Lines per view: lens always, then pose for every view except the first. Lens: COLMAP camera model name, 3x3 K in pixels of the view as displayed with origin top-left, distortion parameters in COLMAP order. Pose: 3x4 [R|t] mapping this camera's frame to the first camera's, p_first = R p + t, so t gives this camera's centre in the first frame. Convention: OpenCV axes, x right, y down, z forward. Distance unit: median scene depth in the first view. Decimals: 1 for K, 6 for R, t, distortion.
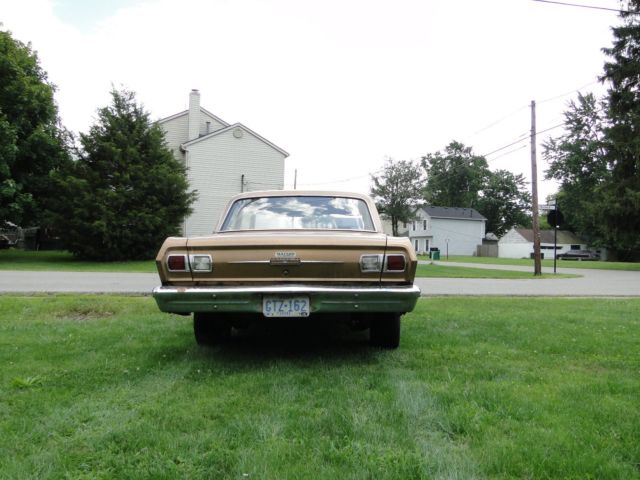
lens RADIAL K [[538.5, 0, 320.0], [0, 538.5, 240.0], [0, 0, 1]] dist [0.005045, -0.009752]
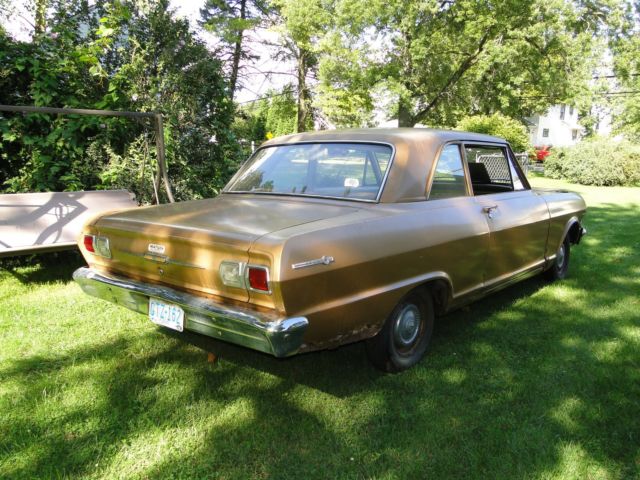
lens RADIAL K [[538.5, 0, 320.0], [0, 538.5, 240.0], [0, 0, 1]] dist [0.005045, -0.009752]
pose [[0.780385, 0.090311, -0.618743, 0.043284], [0.034106, 0.981895, 0.186333, -0.008767], [0.624368, -0.166514, 0.763176, 0.042342]]
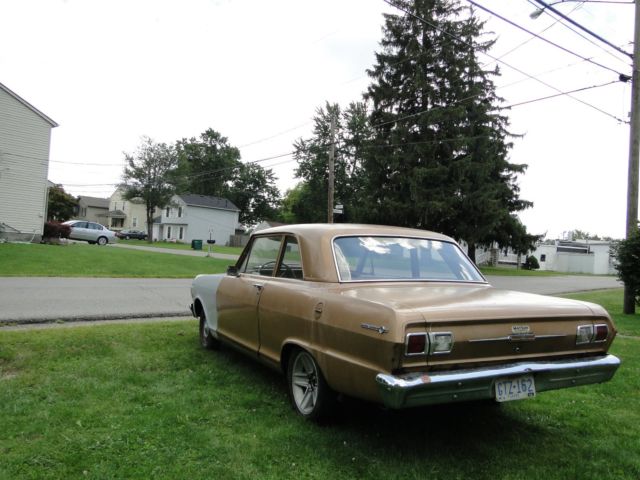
lens RADIAL K [[538.5, 0, 320.0], [0, 538.5, 240.0], [0, 0, 1]] dist [0.005045, -0.009752]
pose [[0.873826, 0.040041, 0.484588, -0.057756], [-0.054984, 0.998348, 0.016656, -0.008434], [-0.483120, -0.041199, 0.874584, 0.029913]]
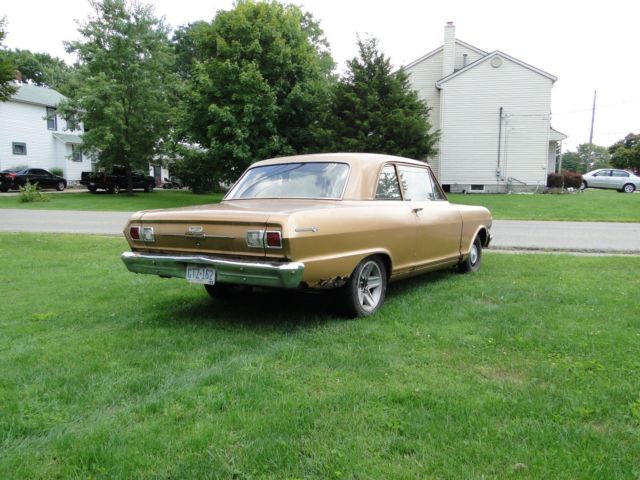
lens RADIAL K [[538.5, 0, 320.0], [0, 538.5, 240.0], [0, 0, 1]] dist [0.005045, -0.009752]
pose [[0.842931, 0.031943, -0.537072, 0.056145], [0.033997, 0.993079, 0.112423, -0.004969], [0.536946, -0.113024, 0.836011, 0.015046]]
